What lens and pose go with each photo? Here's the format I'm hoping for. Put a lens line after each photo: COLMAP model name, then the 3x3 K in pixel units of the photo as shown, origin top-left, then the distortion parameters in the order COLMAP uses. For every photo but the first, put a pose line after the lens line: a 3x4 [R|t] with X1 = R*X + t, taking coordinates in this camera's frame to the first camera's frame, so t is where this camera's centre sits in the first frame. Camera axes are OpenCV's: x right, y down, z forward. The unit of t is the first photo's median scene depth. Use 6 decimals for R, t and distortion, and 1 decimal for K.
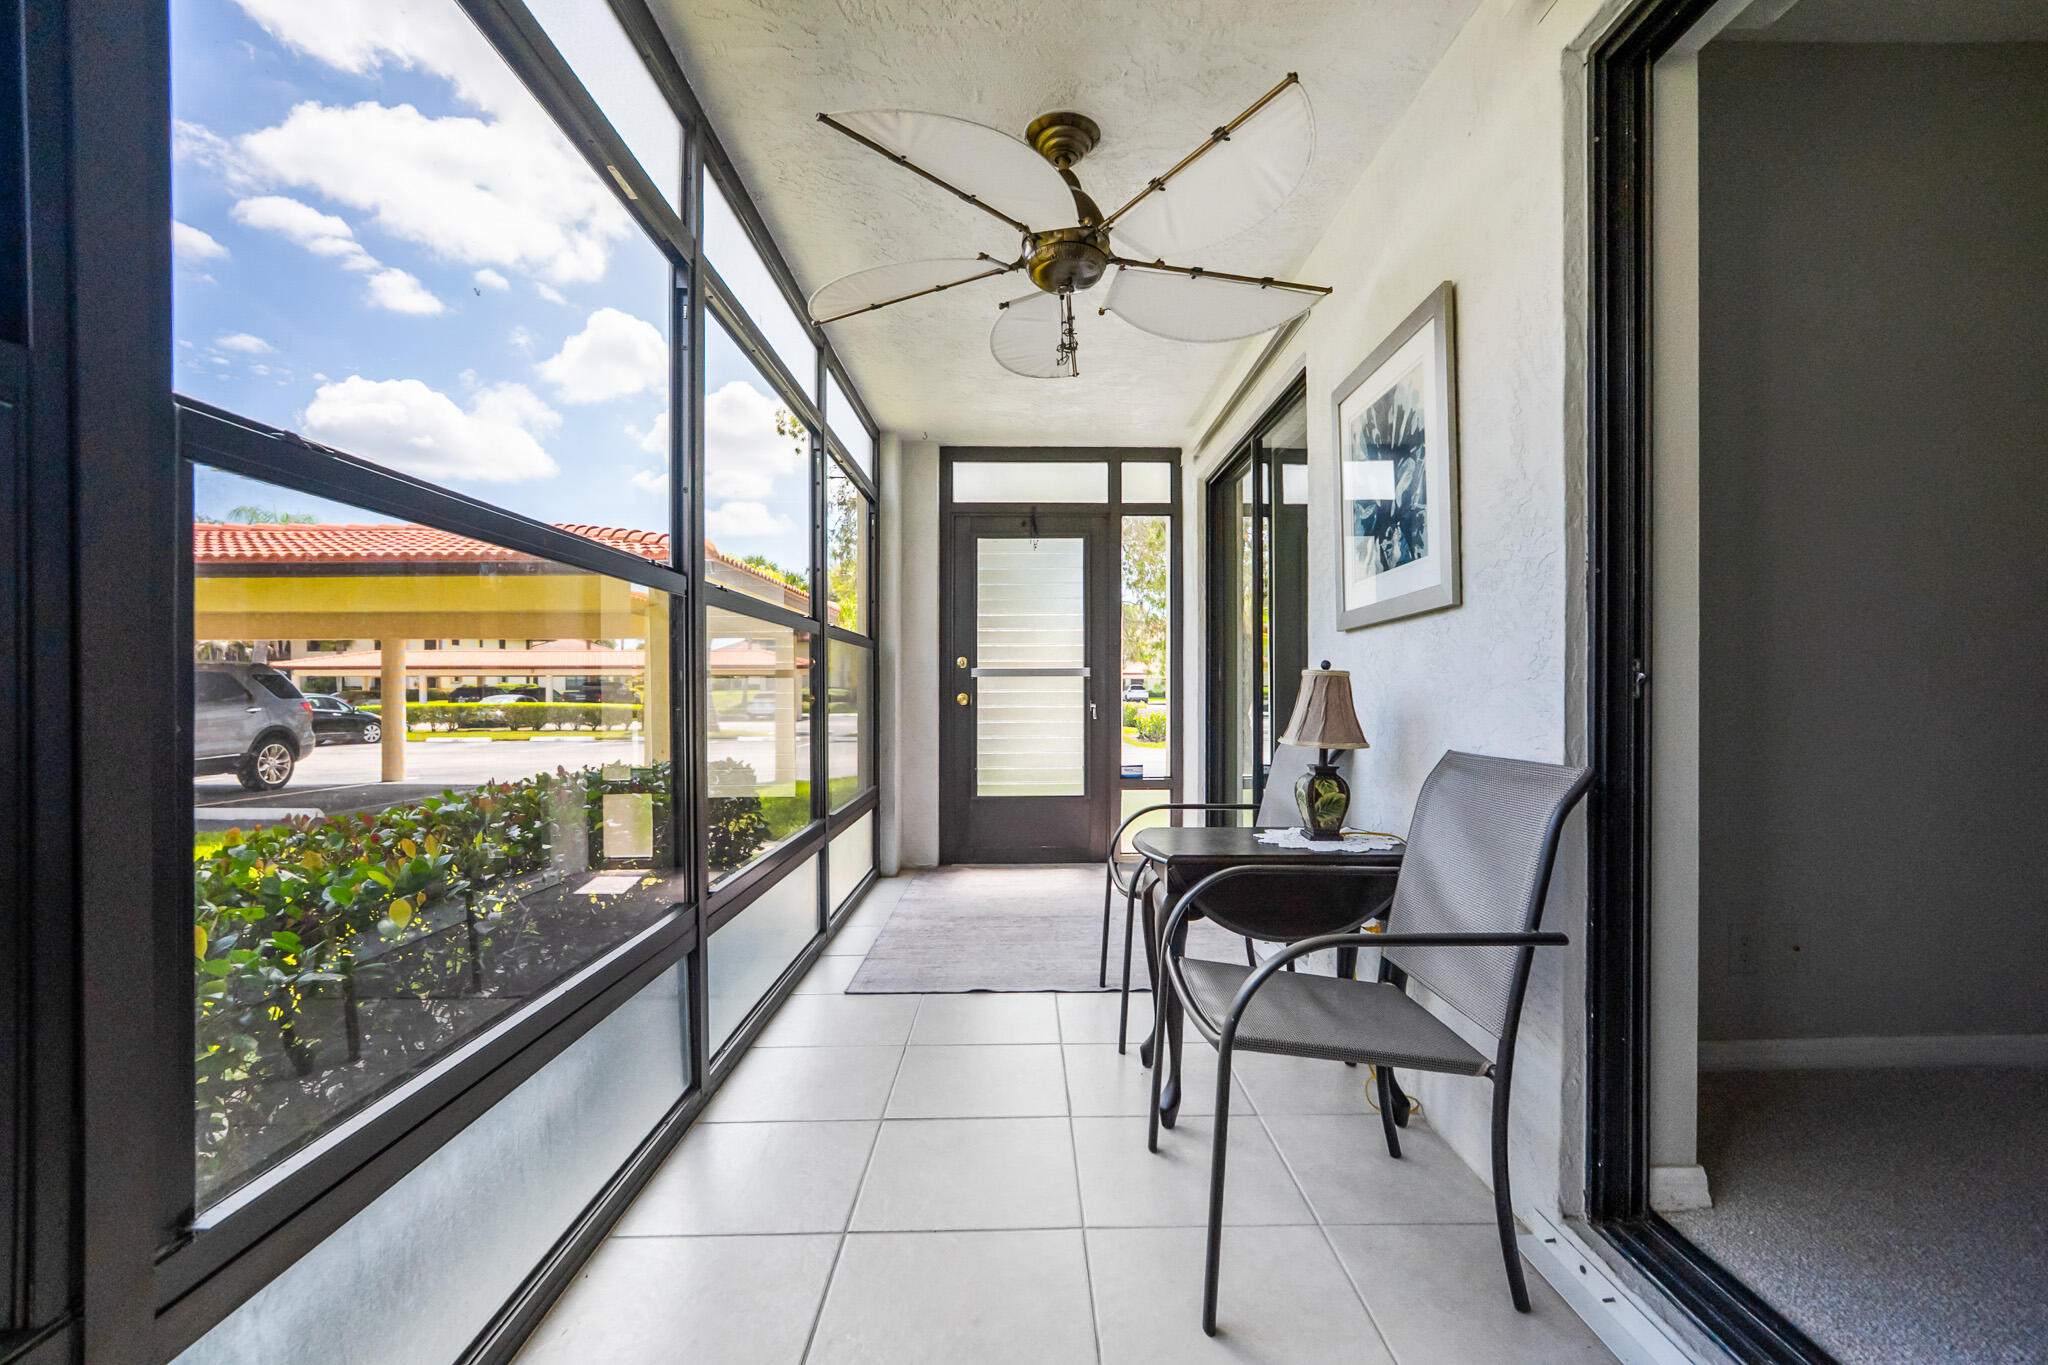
lens RADIAL K [[912.0, 0, 1035.2], [0, 912.0, 694.7], [0, 0, 1]] dist [-0.043608, 0.019903]
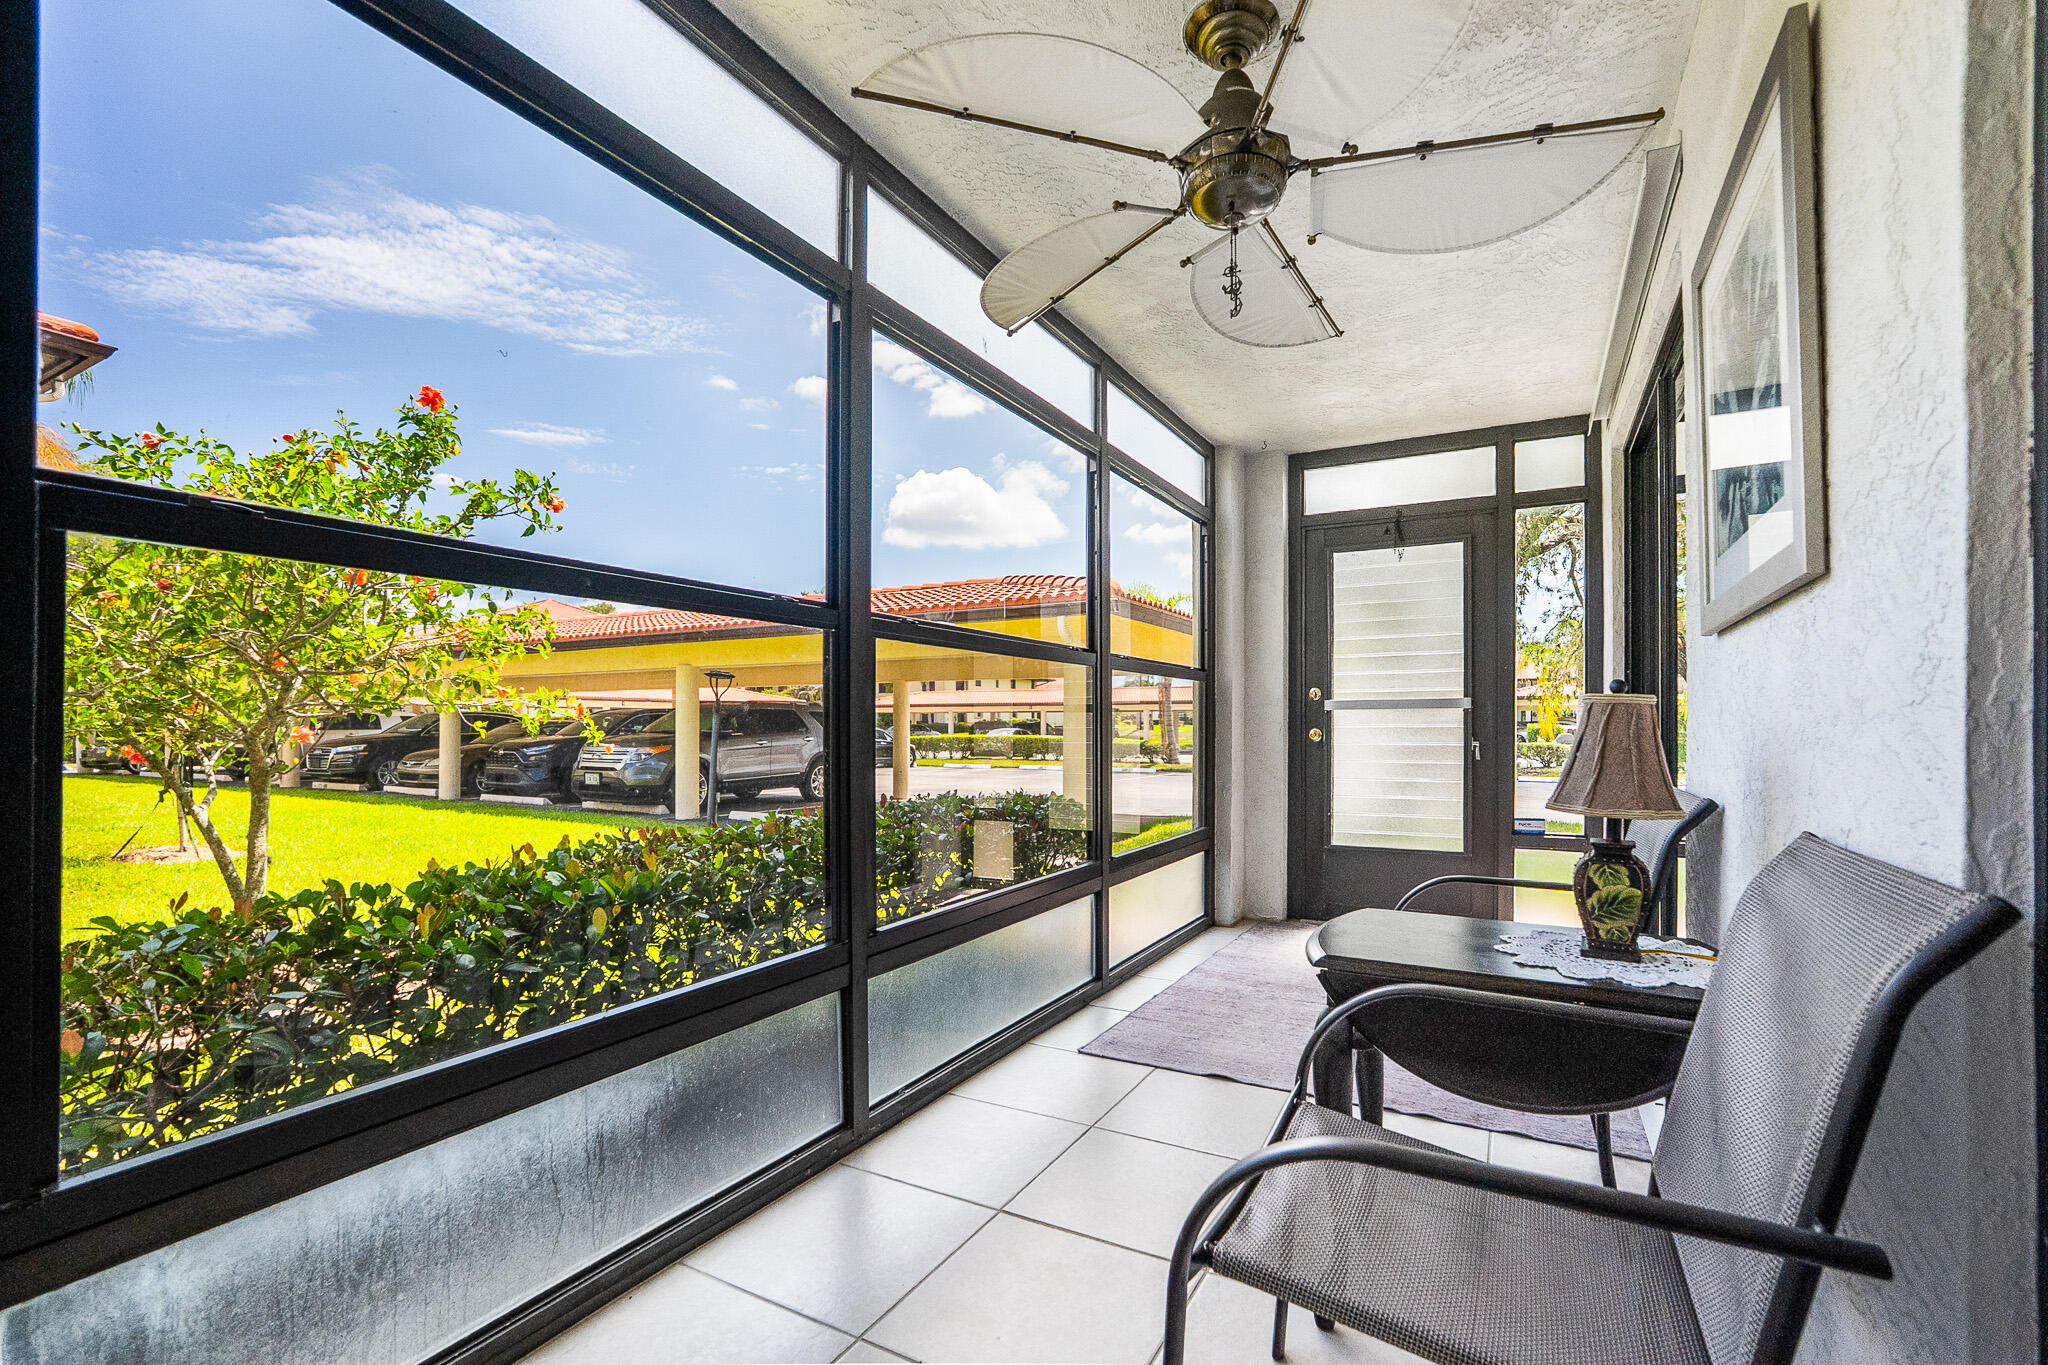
lens RADIAL K [[894.4, 0, 1045.1], [0, 894.4, 724.4], [0, 0, 1]] dist [-0.044708, 0.018656]
pose [[0.865069, 0.000972, -0.501652, 0.133735], [-0.003405, 0.999986, -0.003935, -0.000958], [0.501642, 0.005112, 0.865060, 0.120084]]
